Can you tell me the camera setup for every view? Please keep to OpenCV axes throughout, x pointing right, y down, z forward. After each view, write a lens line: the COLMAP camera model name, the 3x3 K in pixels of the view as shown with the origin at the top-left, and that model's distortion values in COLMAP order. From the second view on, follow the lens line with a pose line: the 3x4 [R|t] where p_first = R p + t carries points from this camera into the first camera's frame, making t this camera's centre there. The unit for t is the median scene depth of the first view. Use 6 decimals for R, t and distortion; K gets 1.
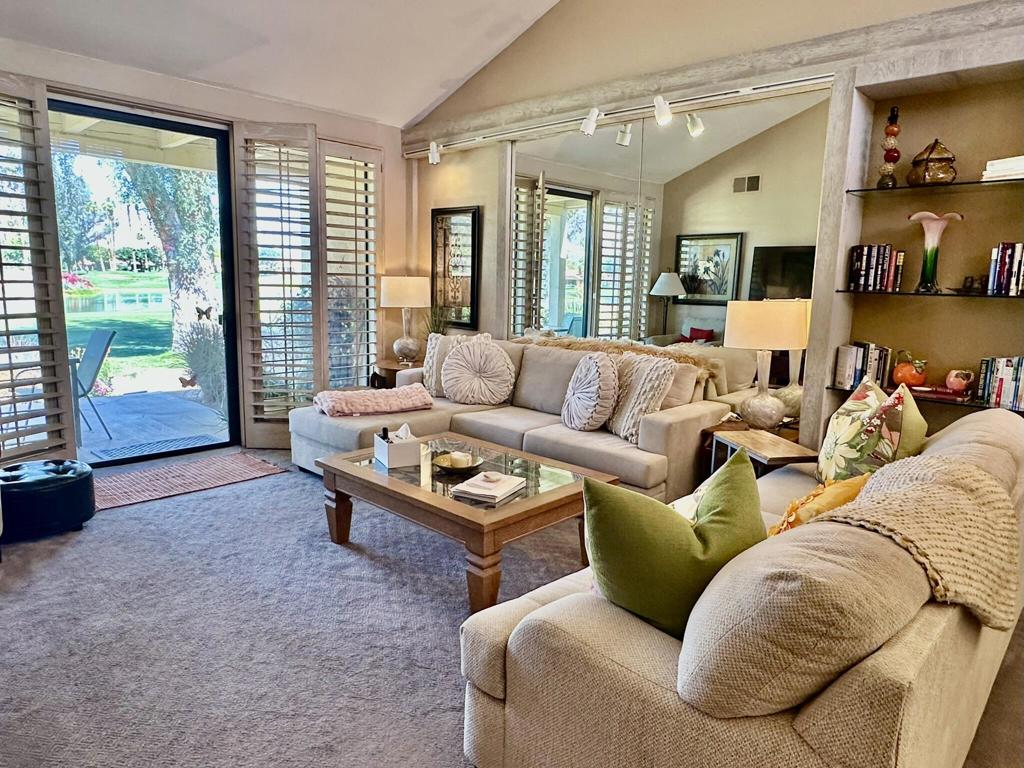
lens RADIAL K [[657.2, 0, 511.9], [0, 657.2, 386.9], [0, 0, 1]] dist [0.000789, 0.001897]
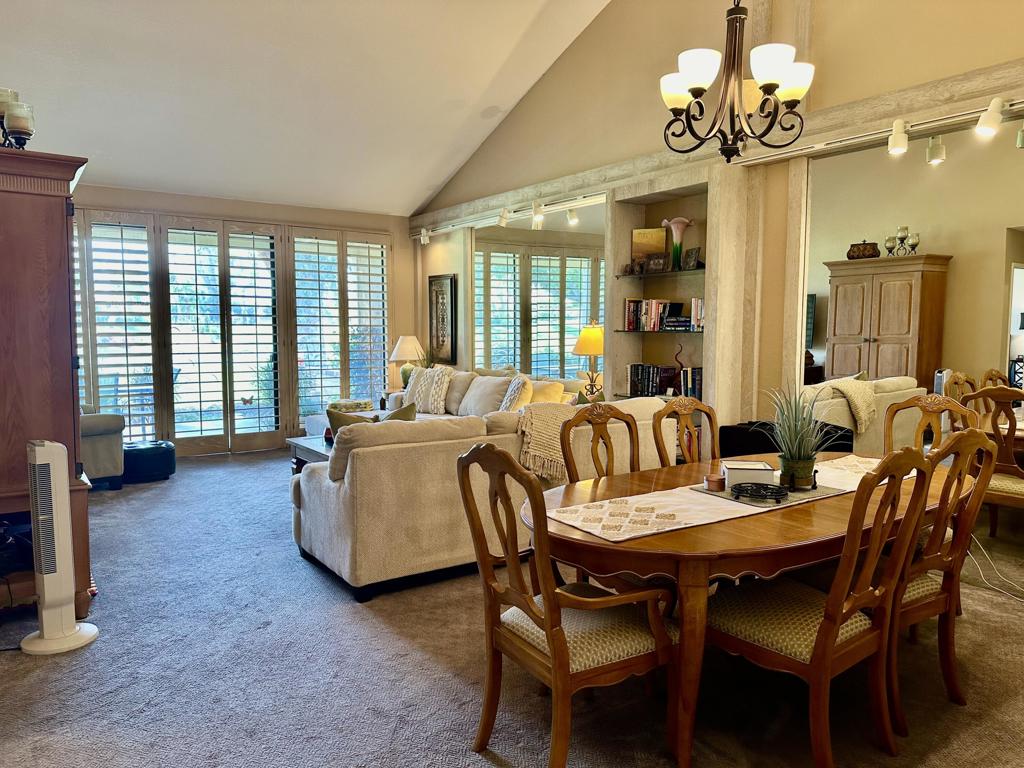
lens RADIAL K [[727.2, 0, 511.8], [0, 727.2, 384.5], [0, 0, 1]] dist [-0.030397, 0.009173]
pose [[0.974598, 0.010278, -0.223725, 0.284642], [-0.031479, 0.995316, -0.091402, 0.058416], [0.221738, 0.096123, 0.970357, -0.279888]]
